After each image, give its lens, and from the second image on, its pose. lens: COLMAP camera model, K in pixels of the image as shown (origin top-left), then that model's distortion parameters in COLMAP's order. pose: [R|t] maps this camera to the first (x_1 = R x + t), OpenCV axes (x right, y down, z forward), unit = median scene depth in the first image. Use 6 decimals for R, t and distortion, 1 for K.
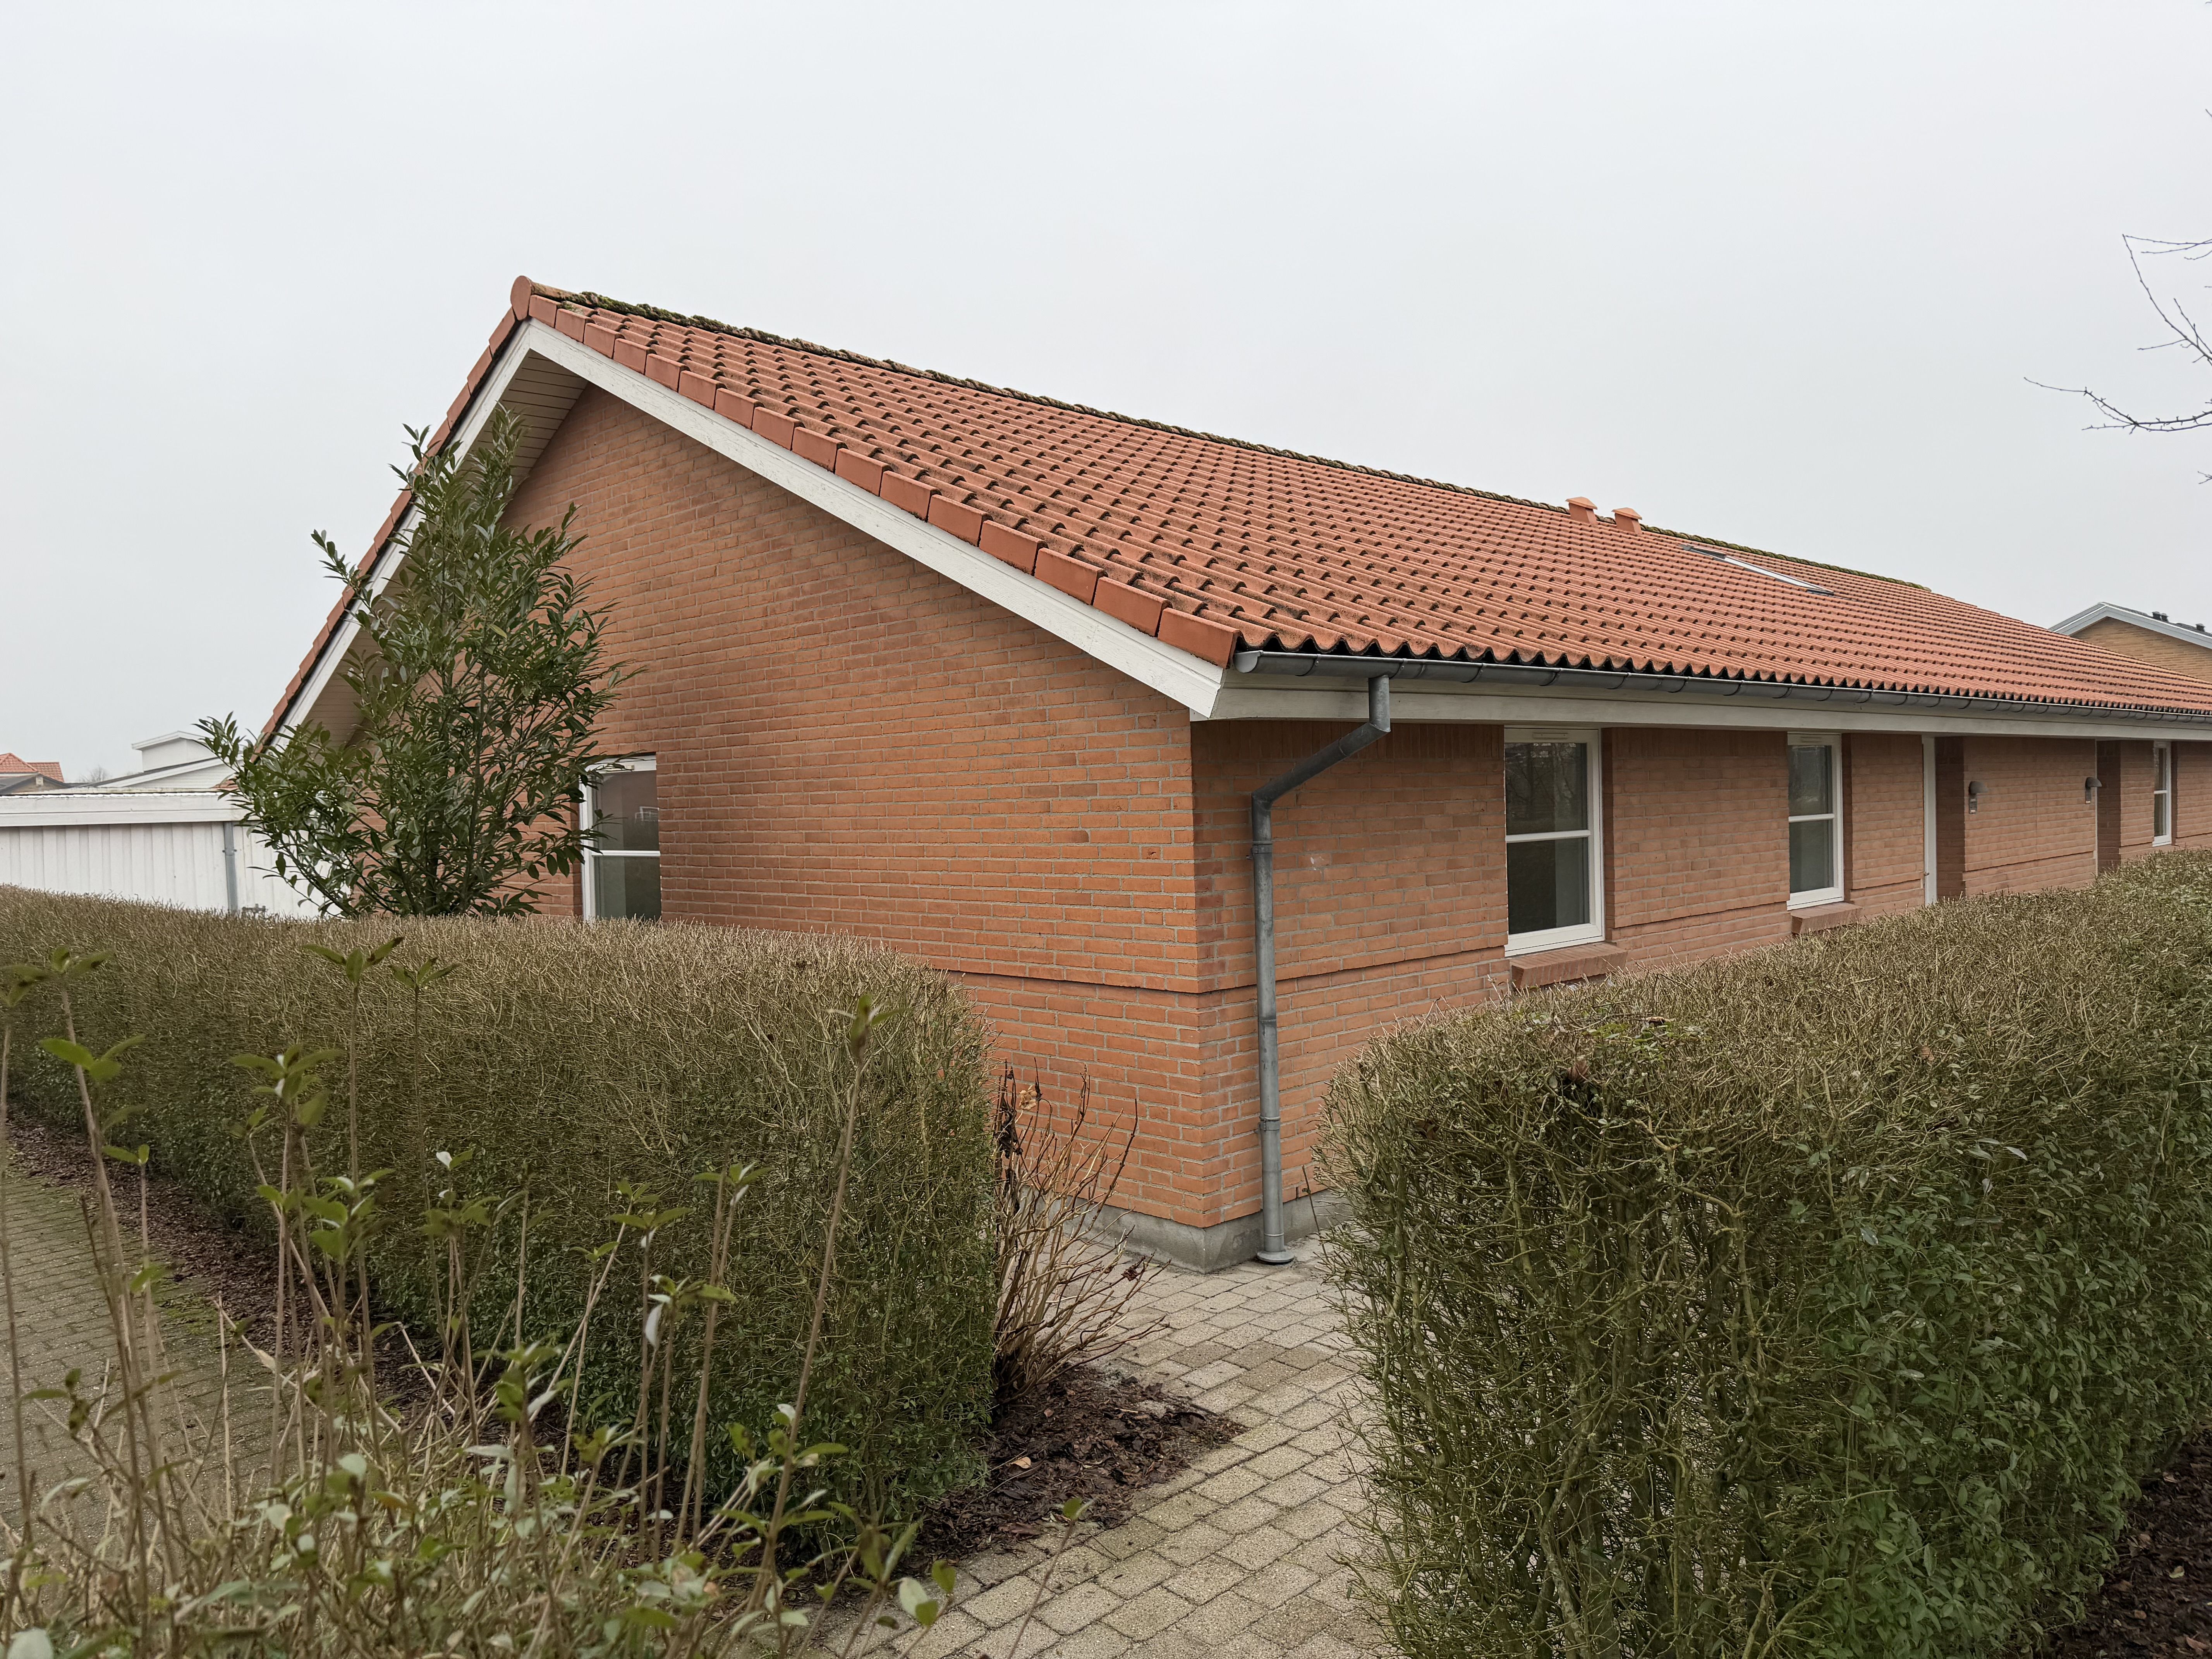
lens RADIAL K [[1537.5, 0, 1109.5], [0, 1537.5, 825.9], [0, 0, 1]] dist [0.037075, -0.033112]
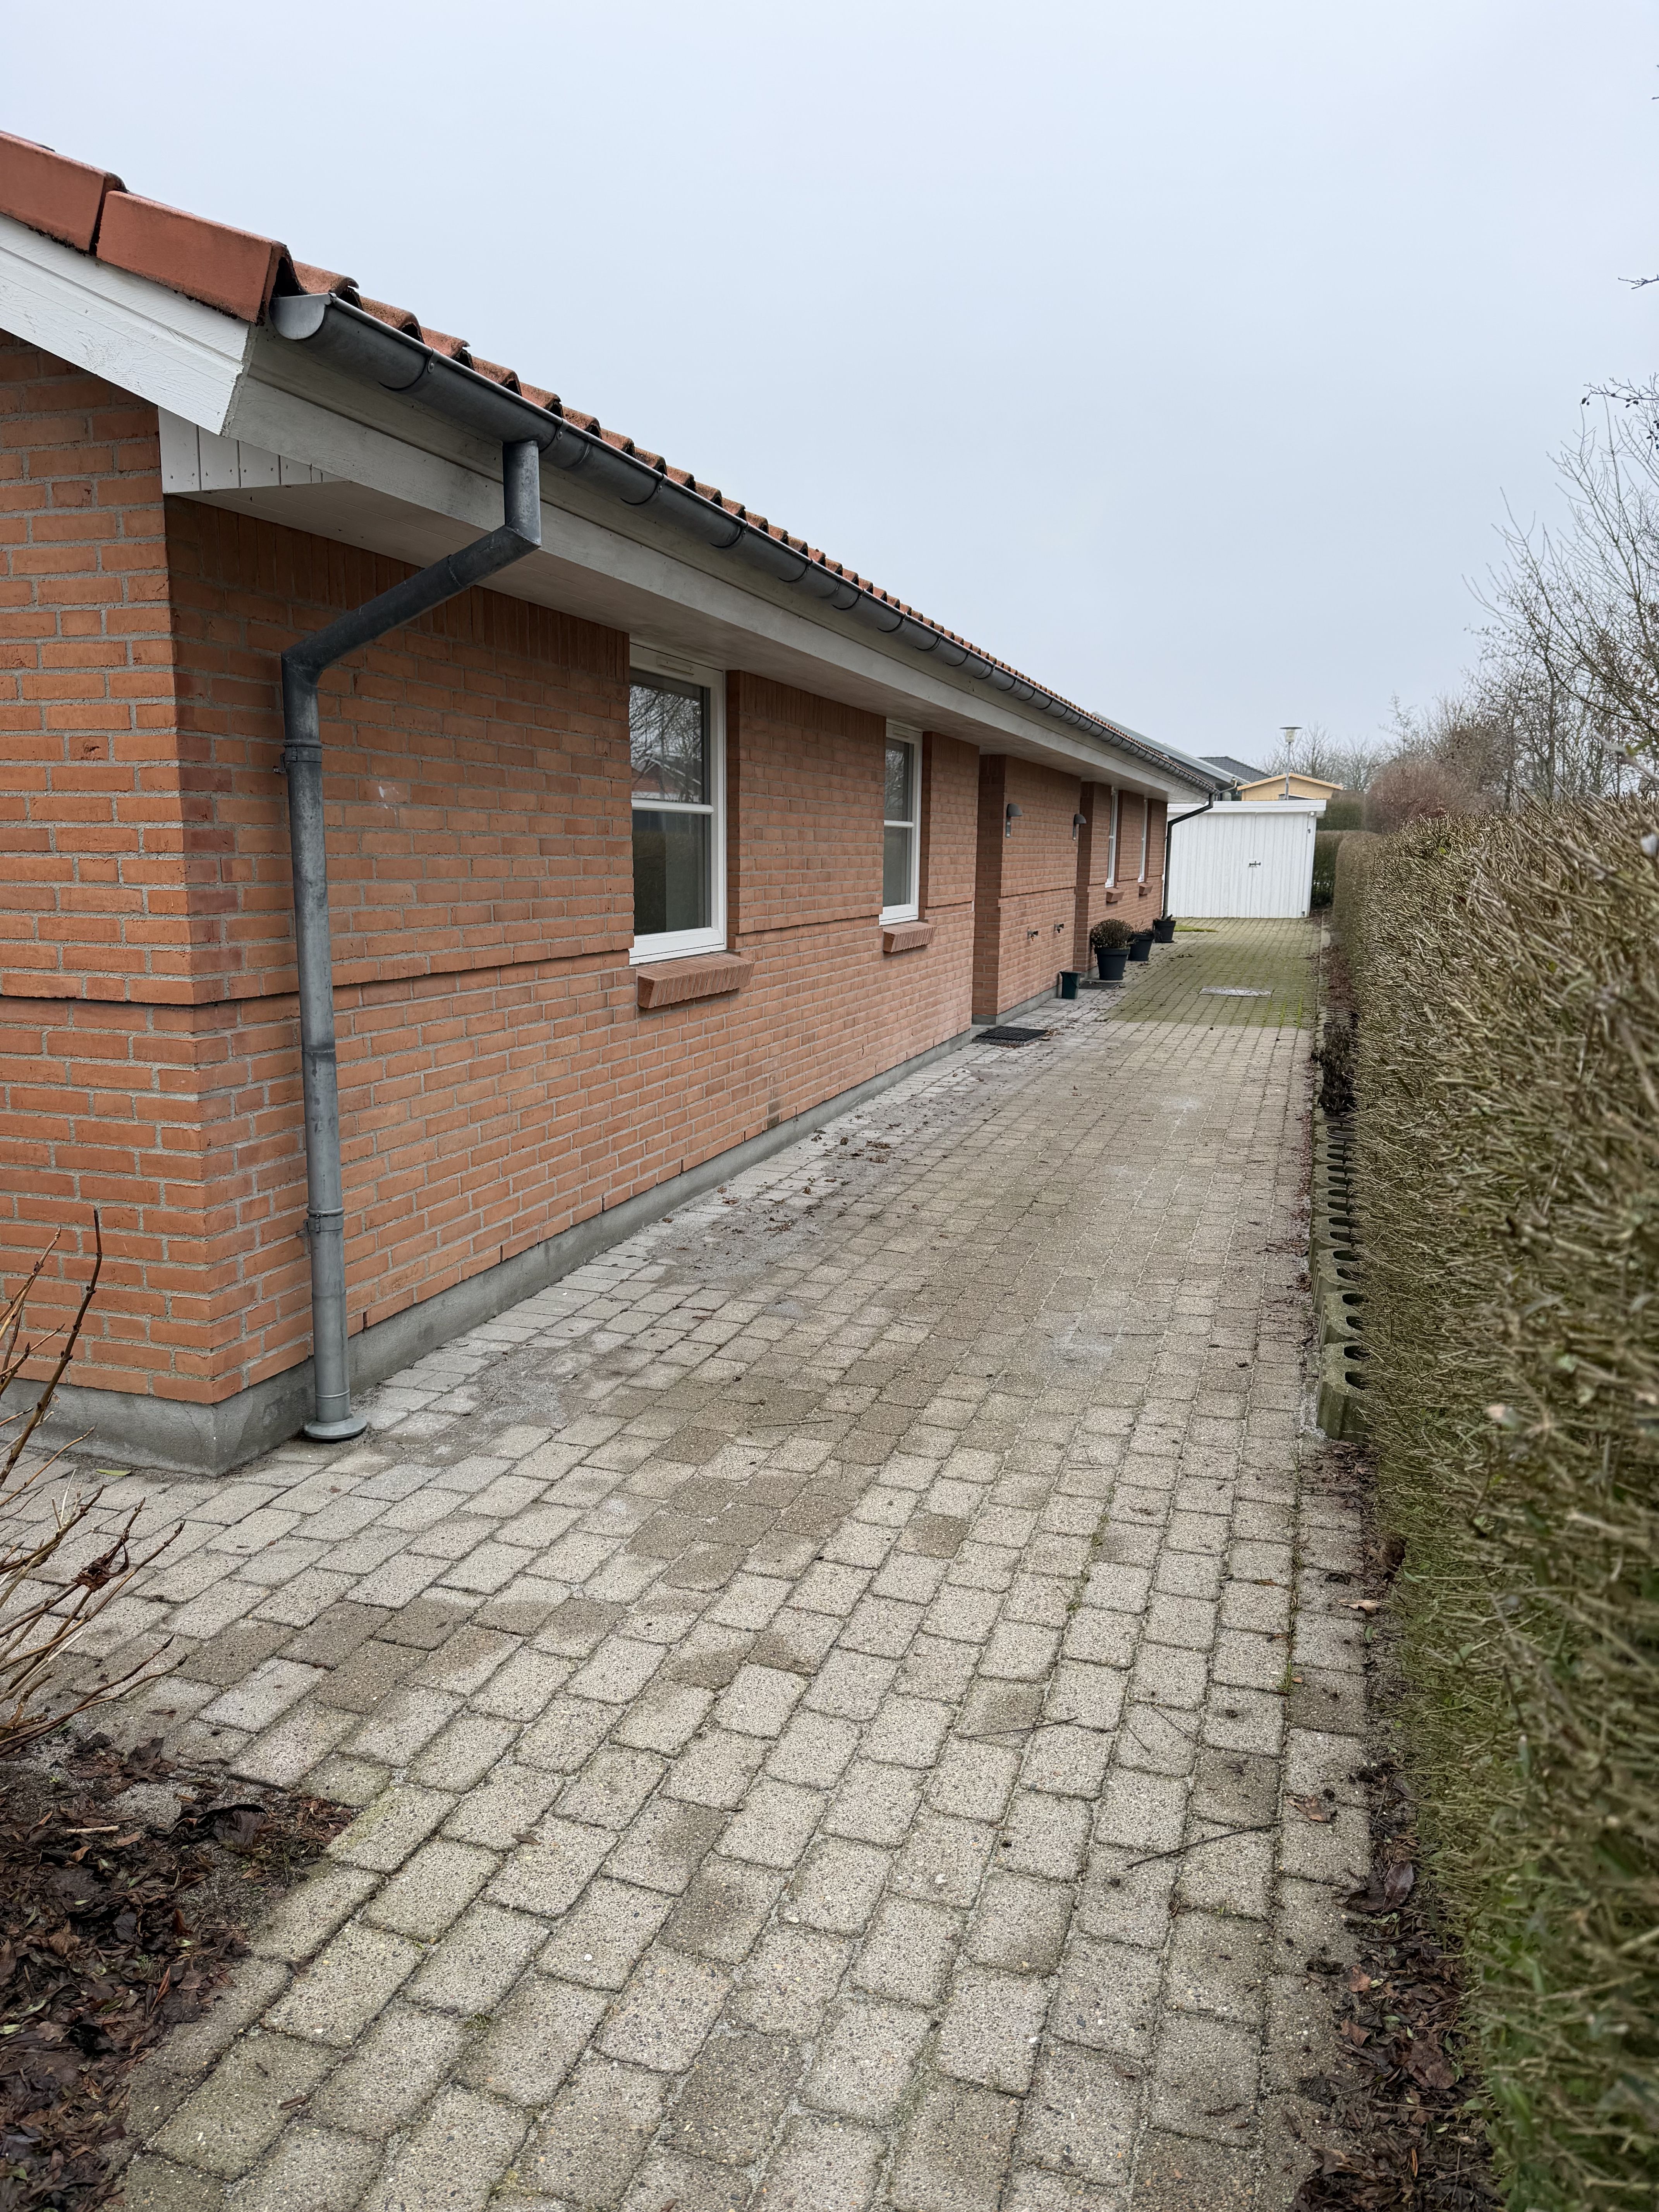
lens RADIAL K [[1537.5, 0, 840.2], [0, 1537.5, 1103.9], [0, 0, 1]] dist [0.037075, -0.033112]
pose [[0.880081, -0.040452, 0.473097, -0.003117], [-0.027877, 0.990244, 0.136529, 0.059821], [-0.474004, -0.133346, 0.870367, 0.385888]]
